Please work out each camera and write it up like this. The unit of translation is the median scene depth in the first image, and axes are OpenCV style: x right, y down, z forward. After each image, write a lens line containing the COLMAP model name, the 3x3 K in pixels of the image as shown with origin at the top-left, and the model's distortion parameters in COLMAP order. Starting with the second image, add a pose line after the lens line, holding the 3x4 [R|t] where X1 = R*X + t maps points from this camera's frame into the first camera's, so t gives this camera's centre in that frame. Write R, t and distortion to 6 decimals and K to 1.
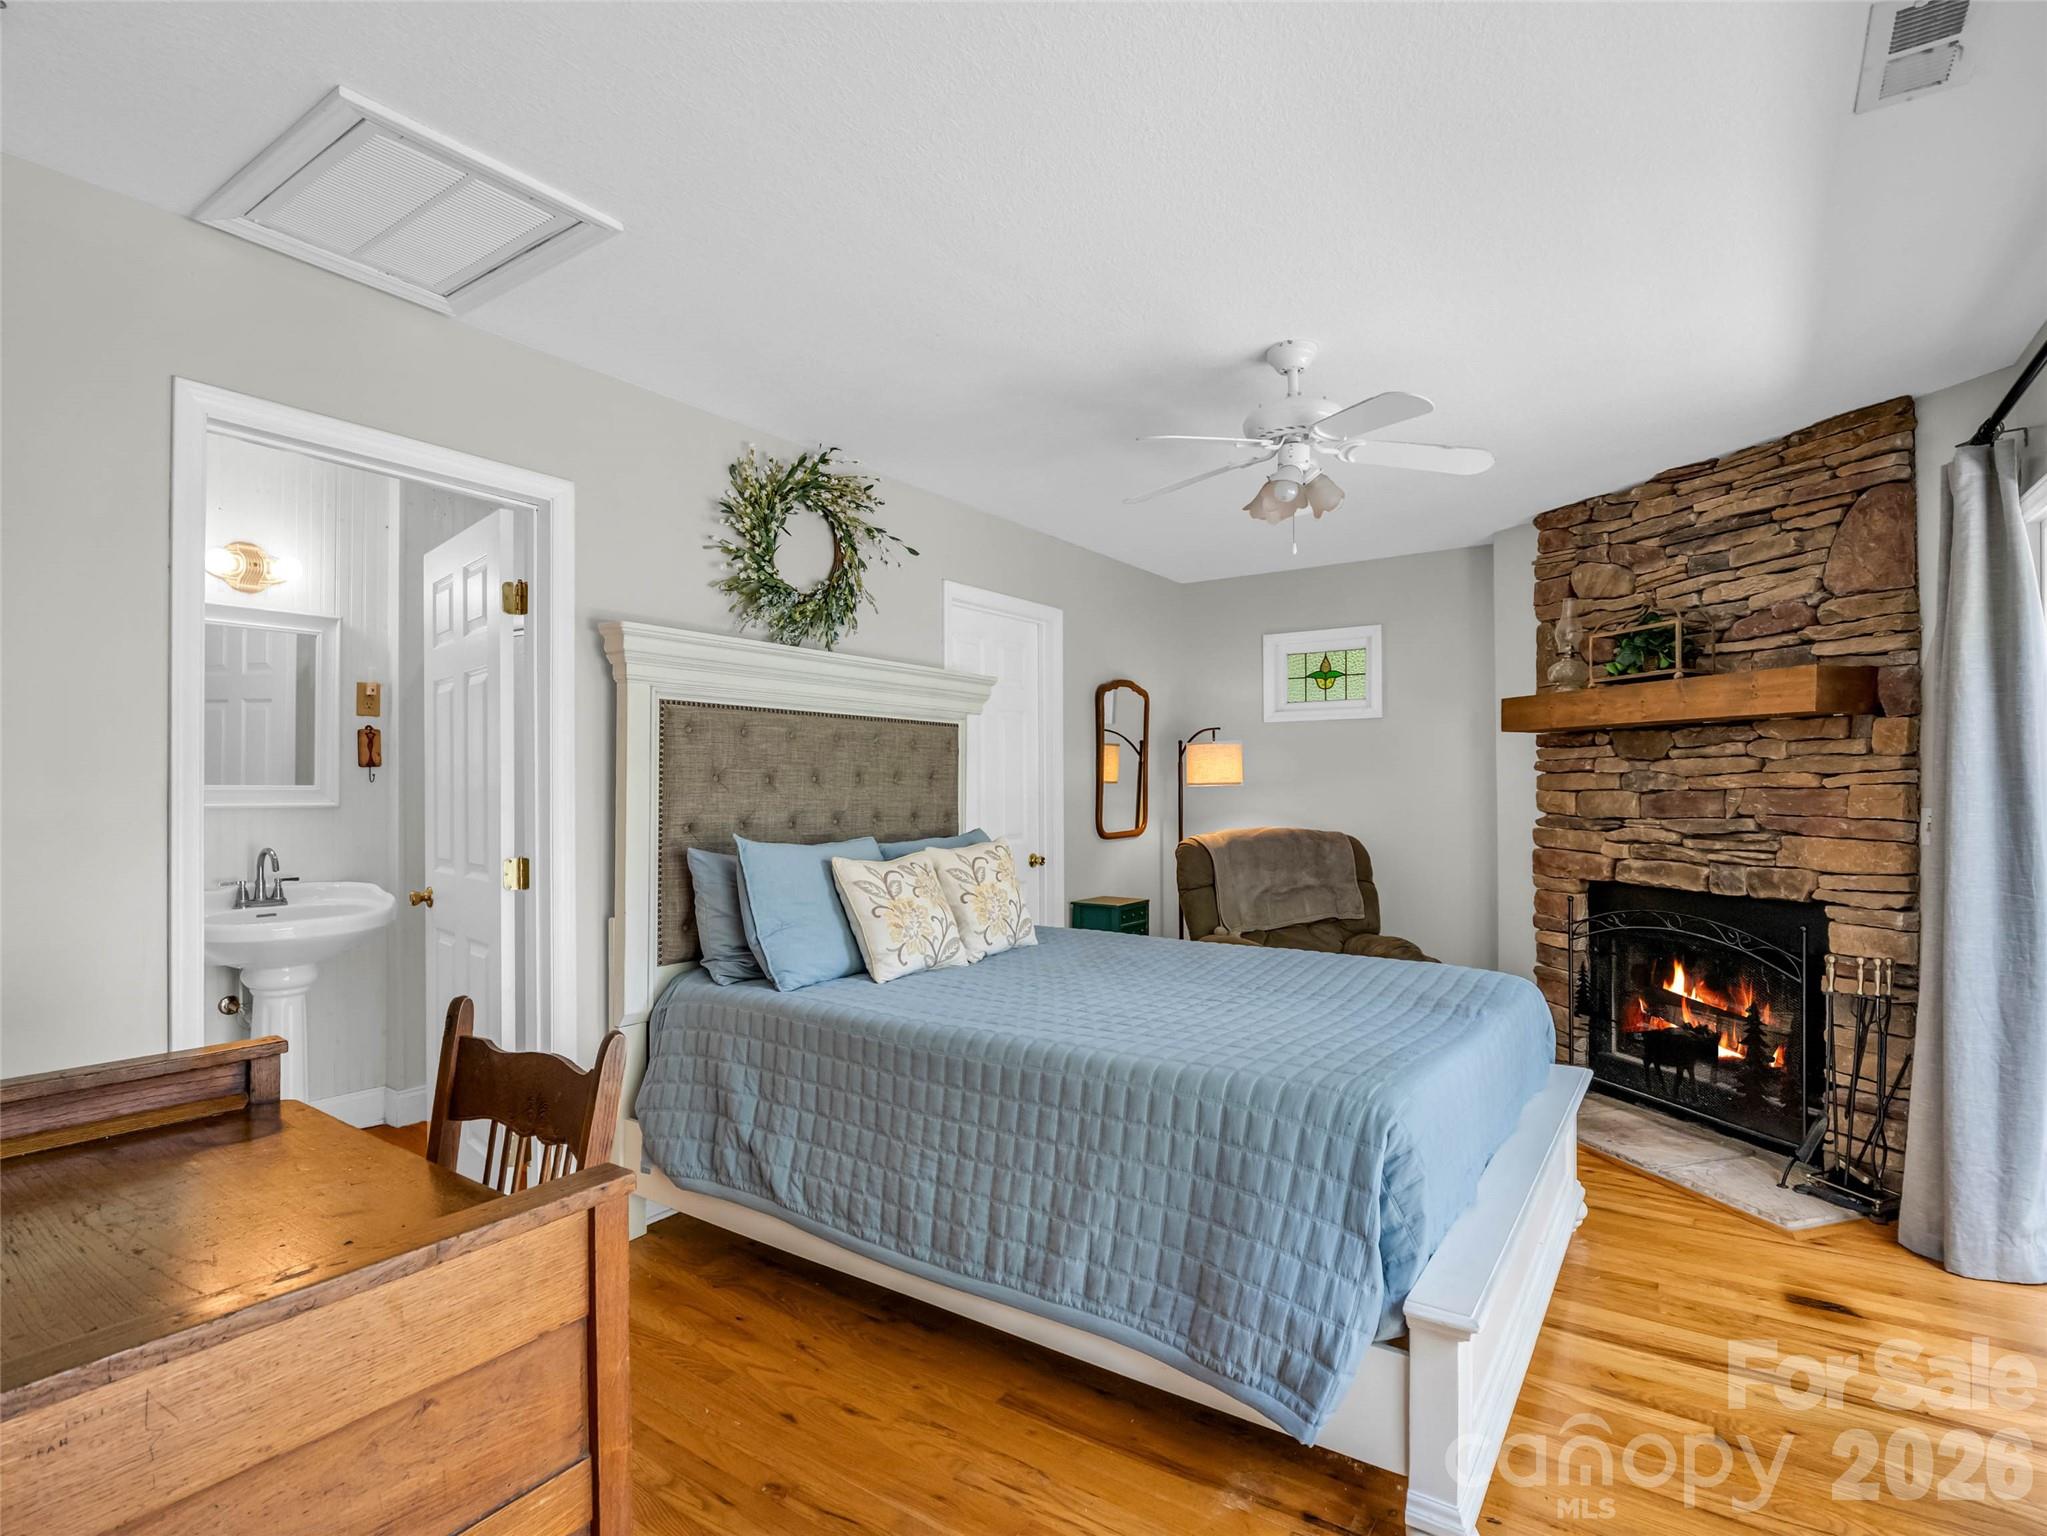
lens RADIAL K [[1009.7, 0, 1019.9], [0, 1009.7, 774.0], [0, 0, 1]] dist [-0.006282, -0.001316]
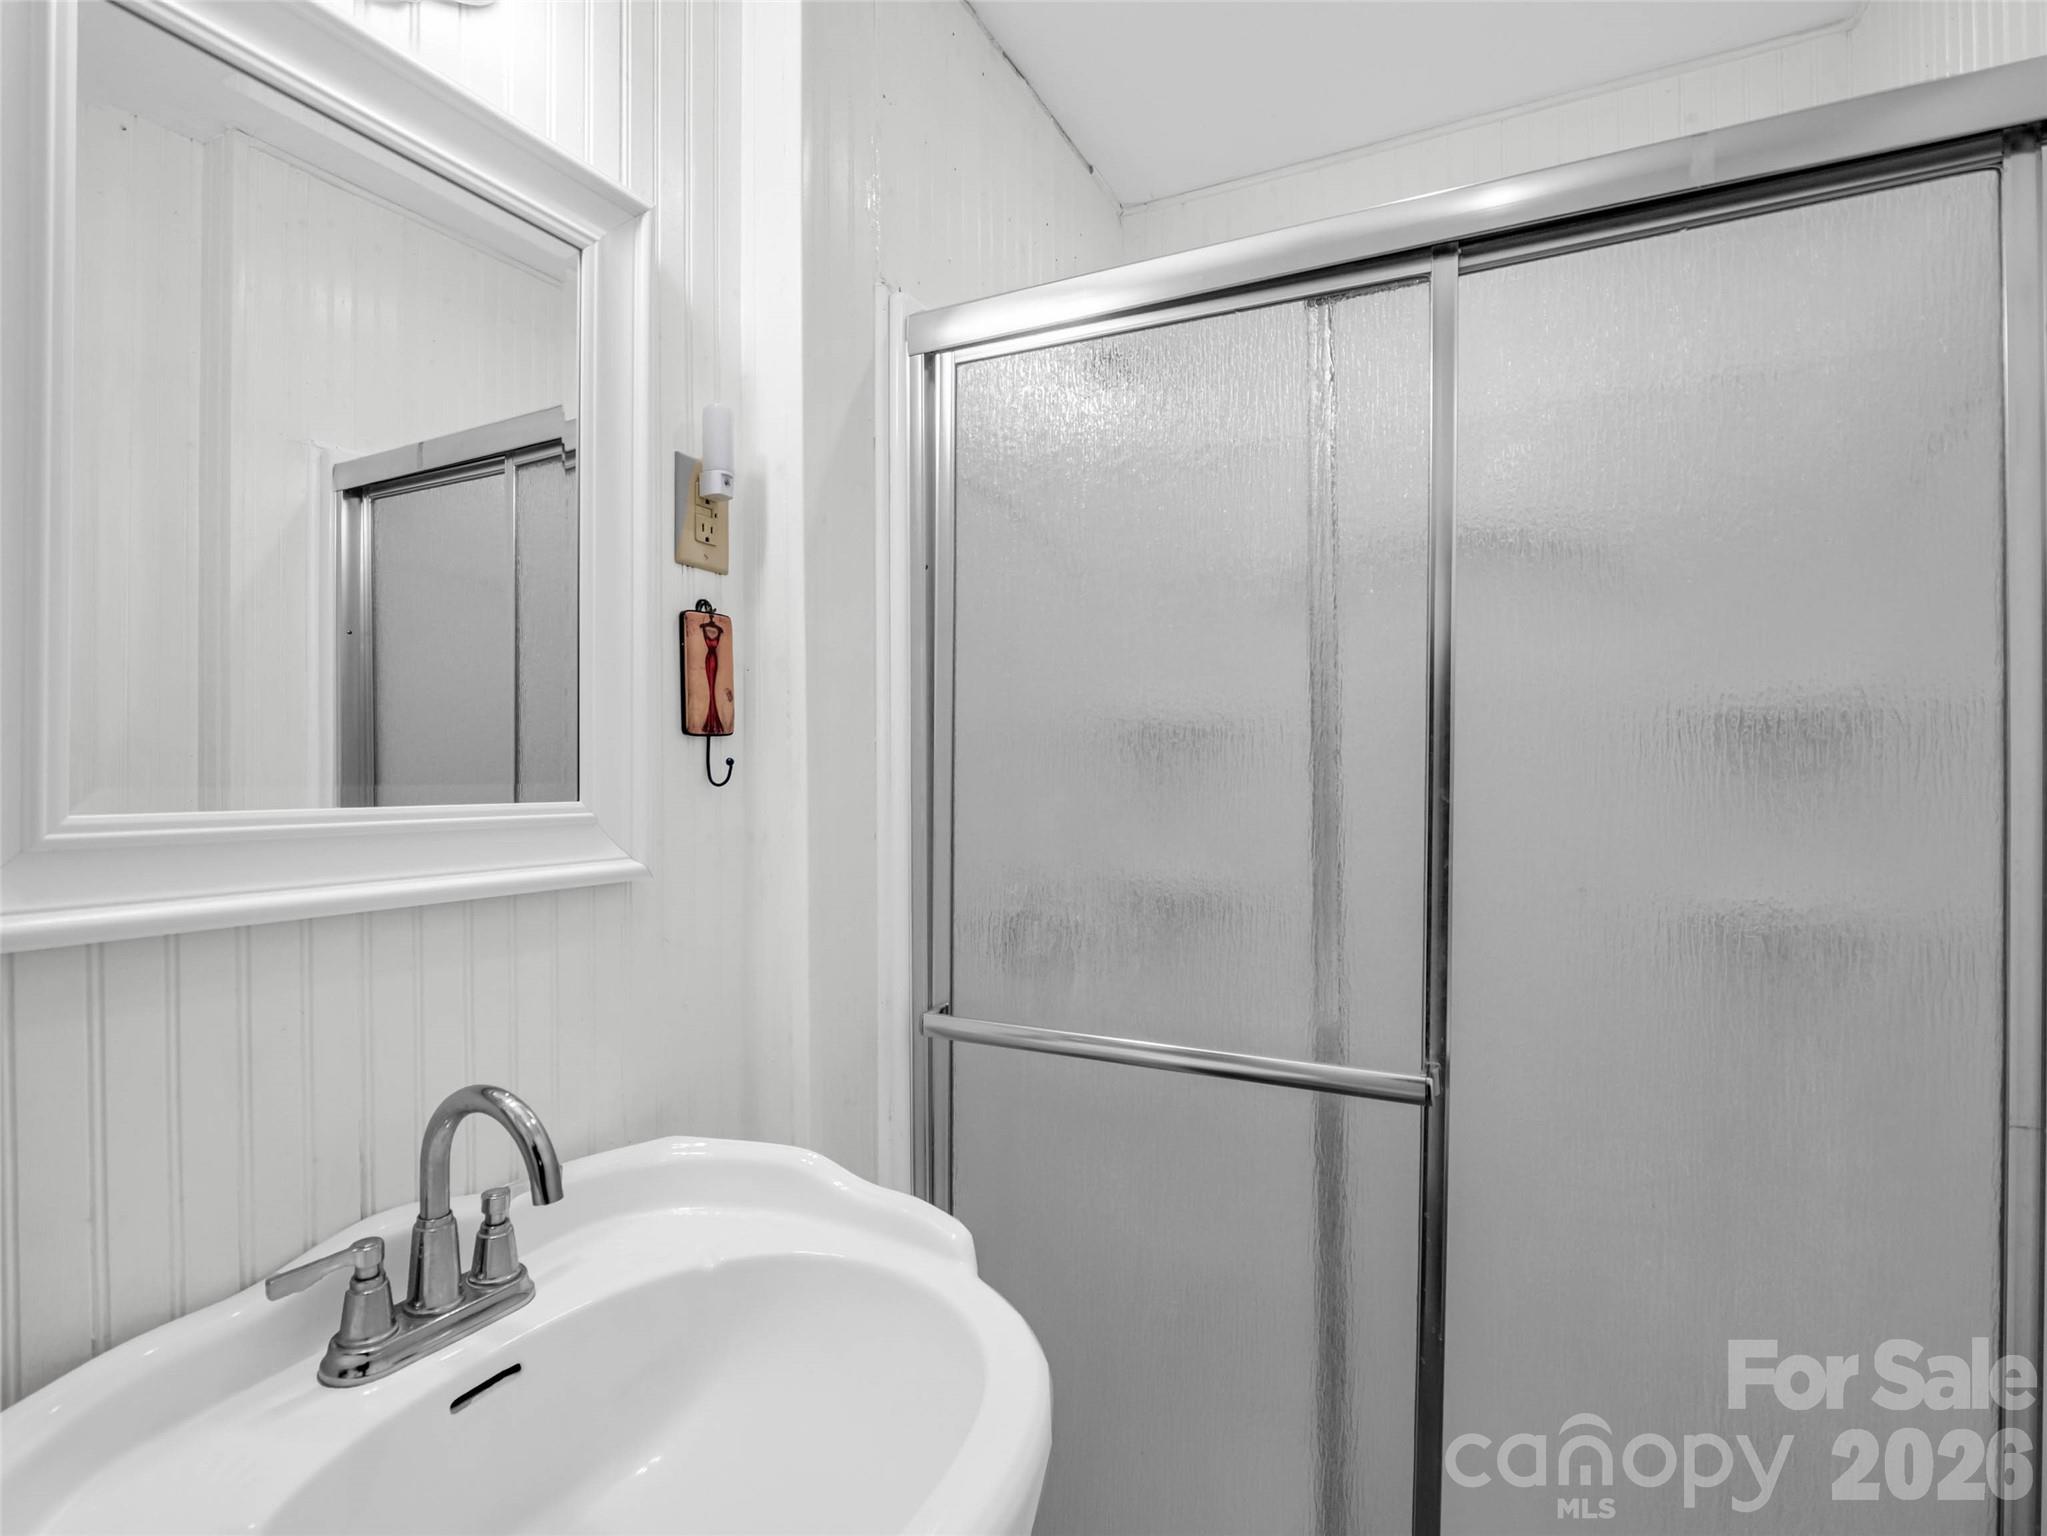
lens RADIAL K [[1009.7, 0, 1019.9], [0, 1009.7, 774.0], [0, 0, 1]] dist [-0.006282, -0.001316]
pose [[0.991583, -0.010992, 0.129006, -0.619852], [0.009994, 0.999915, 0.008384, 0.002577], [-0.129087, -0.007024, 0.991608, 0.718624]]
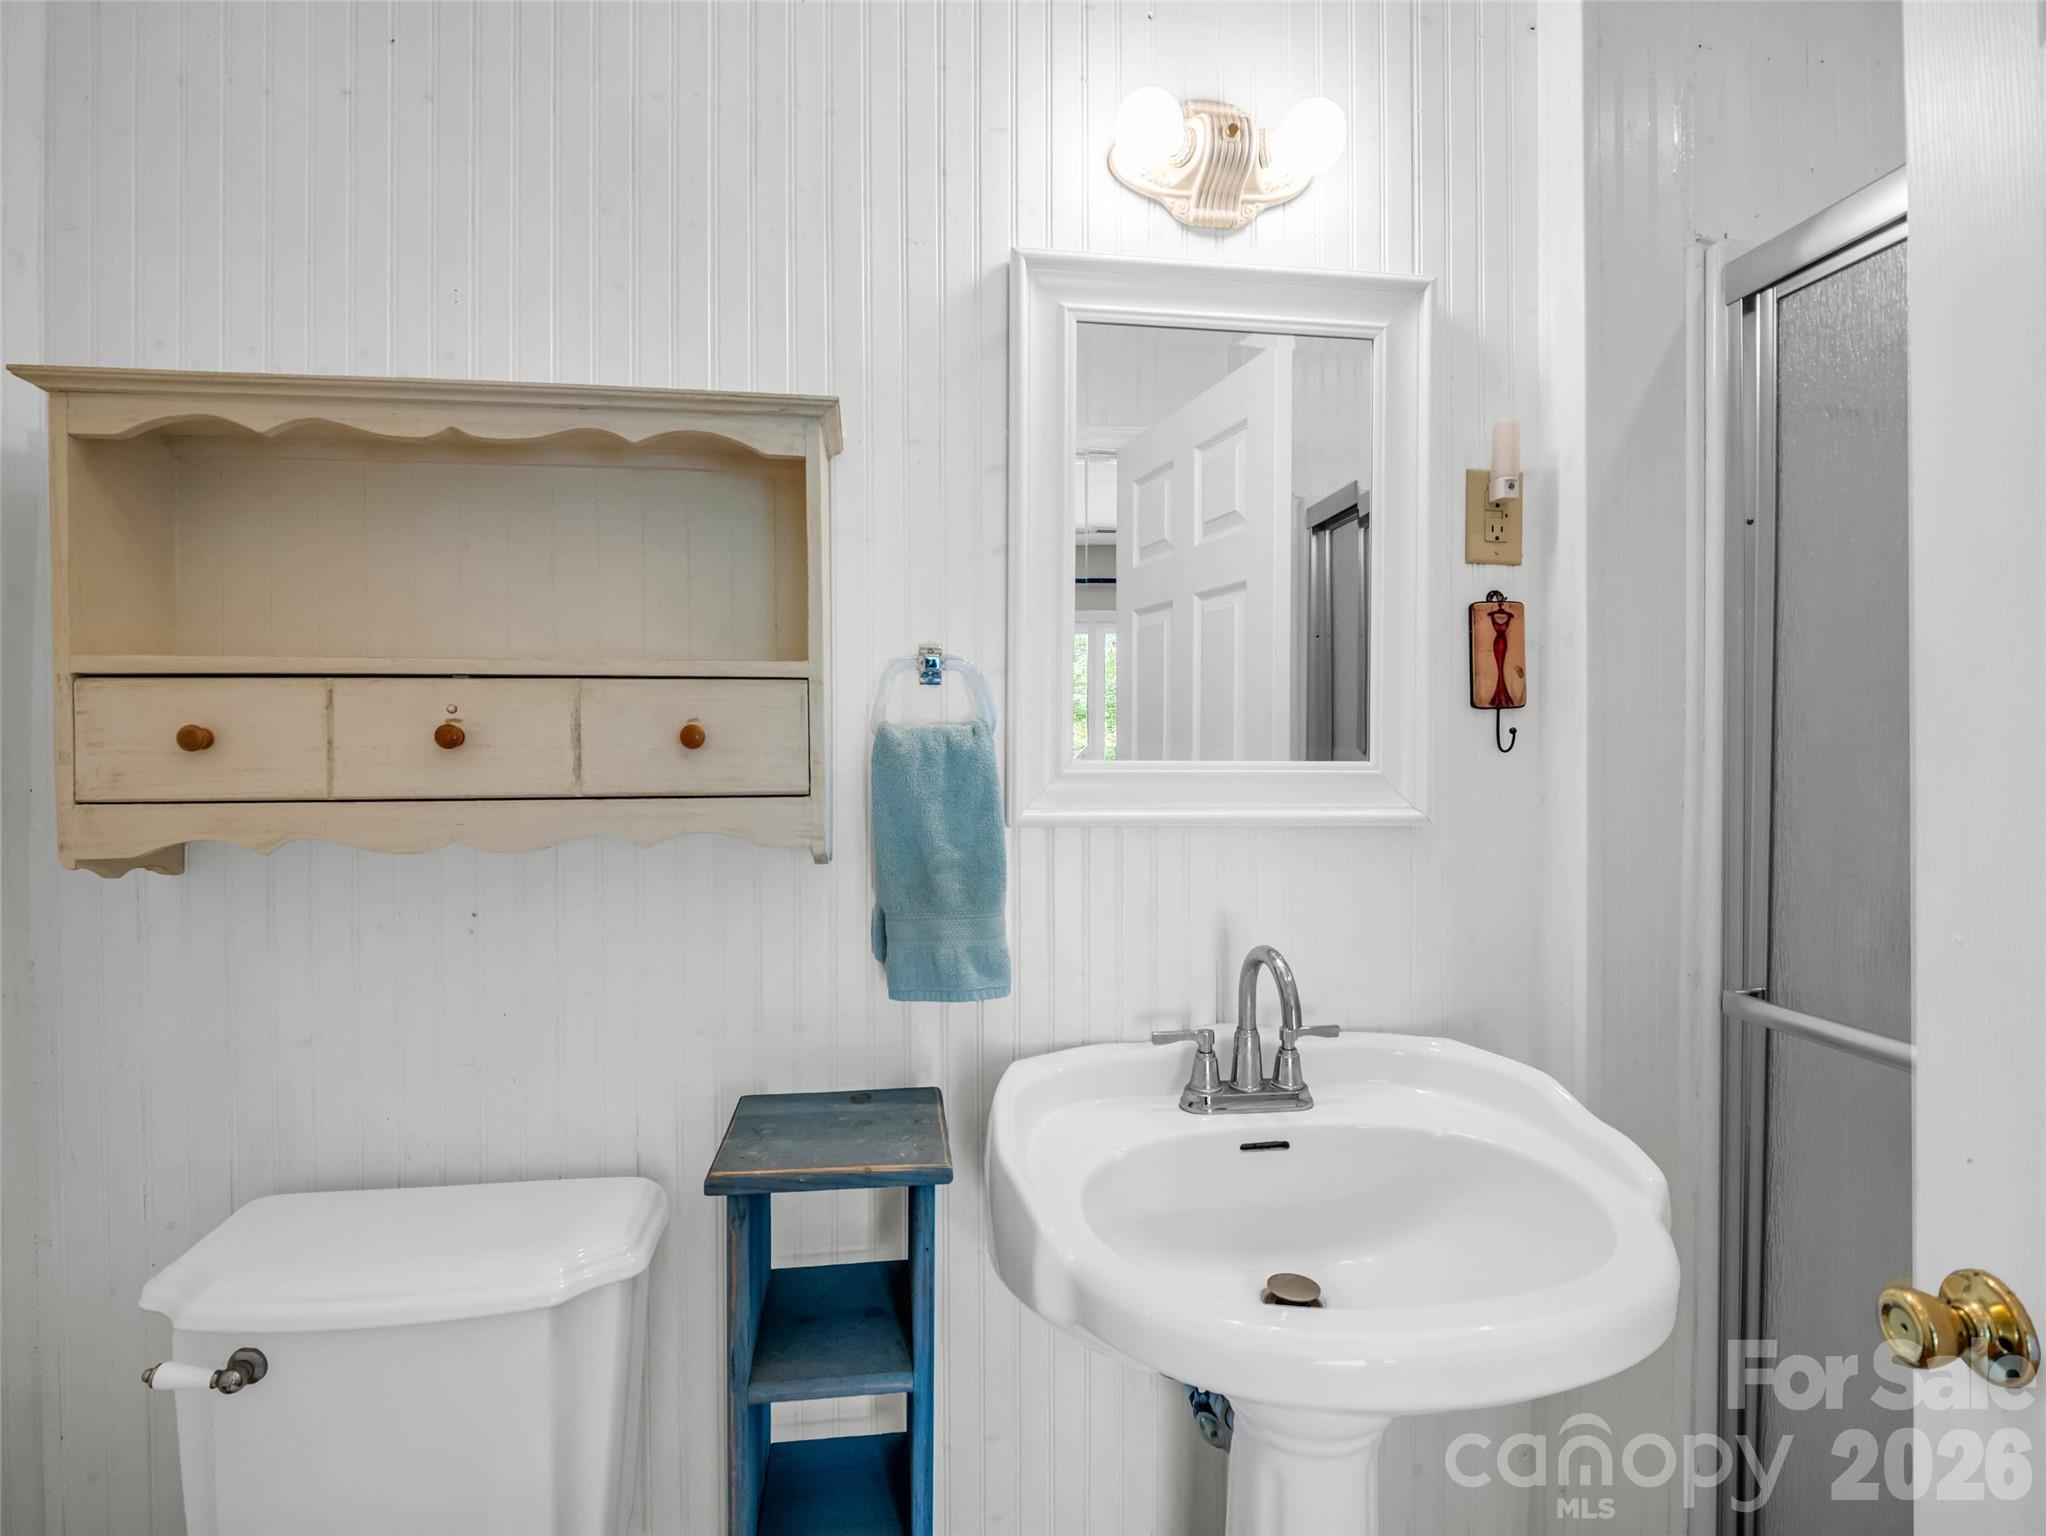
lens RADIAL K [[977.4, 0, 1022.3], [0, 977.4, 762.7], [0, 0, 1]] dist [-0.000335, 0.000209]
pose [[0.678394, 0.009137, -0.734641, -0.531721], [0.004422, 0.999854, 0.016519, 0.005372], [0.734685, -0.014455, 0.678254, 0.678055]]
